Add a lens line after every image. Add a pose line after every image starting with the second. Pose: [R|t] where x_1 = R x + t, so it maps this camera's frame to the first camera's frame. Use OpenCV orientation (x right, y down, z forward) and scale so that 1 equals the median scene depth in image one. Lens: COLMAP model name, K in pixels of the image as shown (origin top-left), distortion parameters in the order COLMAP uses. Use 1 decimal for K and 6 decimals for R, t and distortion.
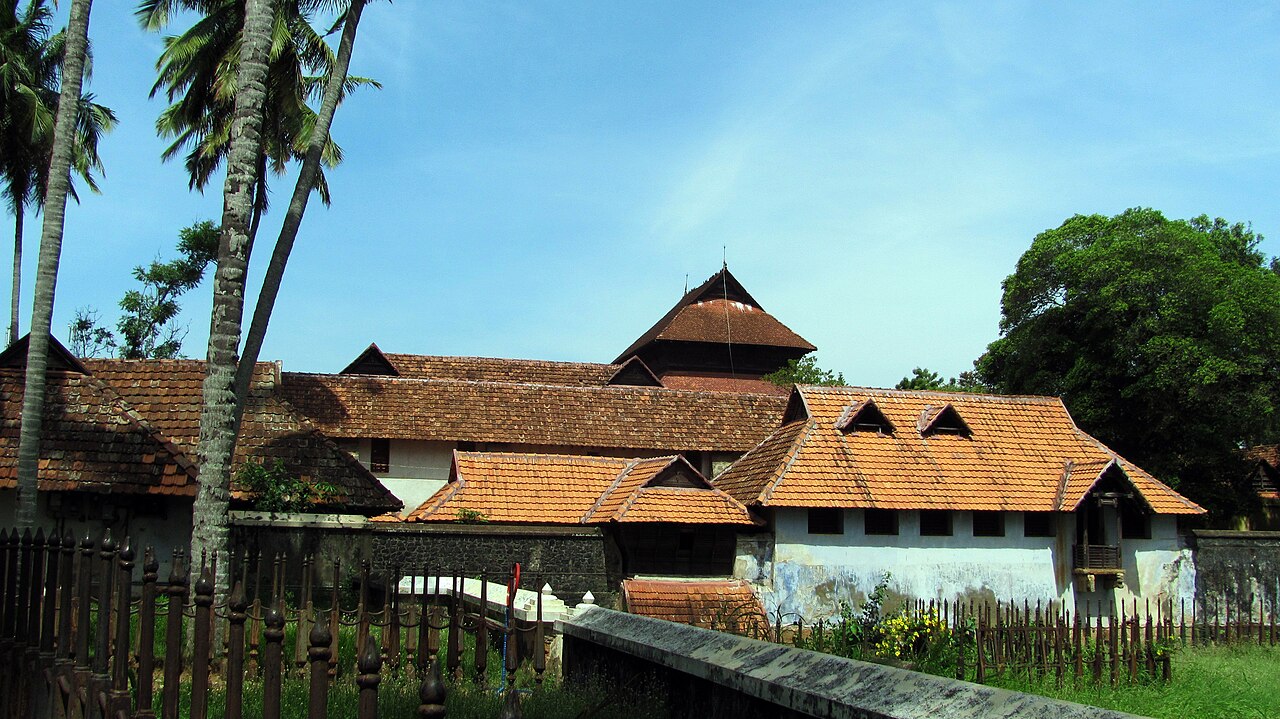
lens RADIAL K [[1355.5, 0, 640.0], [0, 1355.5, 359.5], [0, 0, 1]] dist [-0.213899, 0.281873]
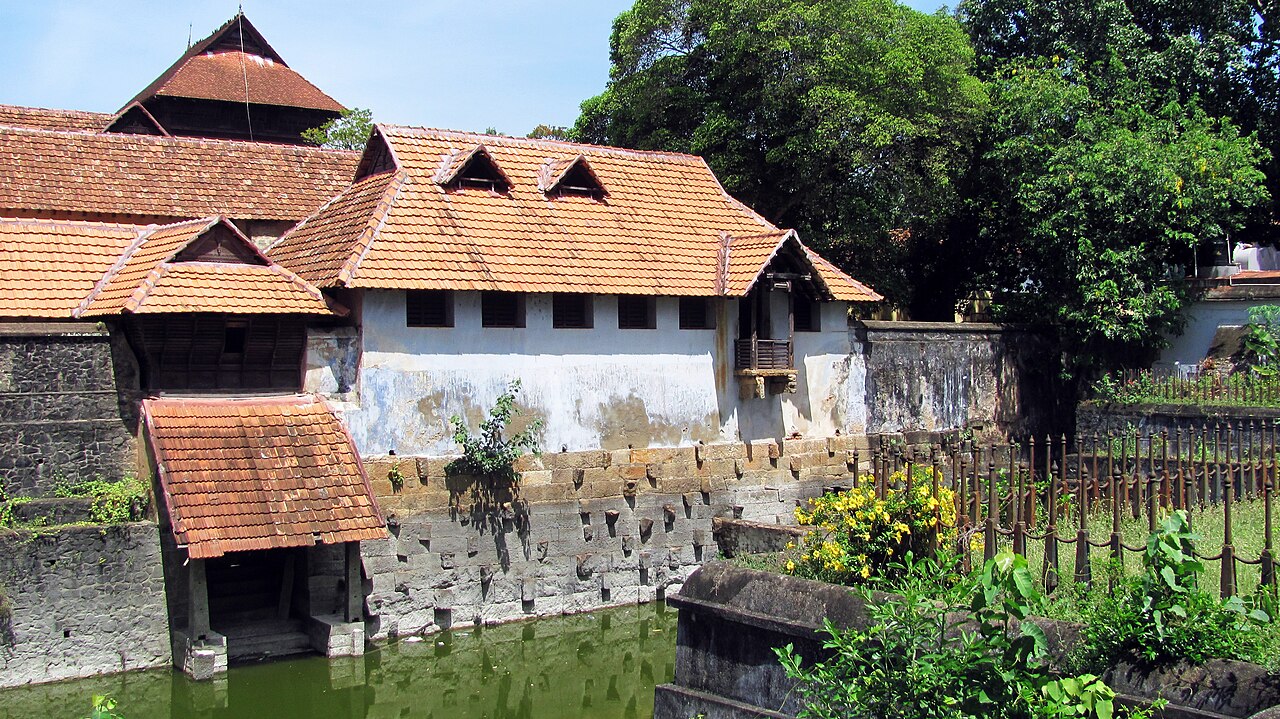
lens RADIAL K [[1355.5, 0, 640.0], [0, 1355.5, 359.5], [0, 0, 1]] dist [-0.213899, 0.281873]
pose [[0.930242, -0.024969, 0.366095, -0.020873], [-0.029556, 0.989342, 0.142579, 0.038798], [-0.365753, -0.143453, 0.919590, 0.280071]]
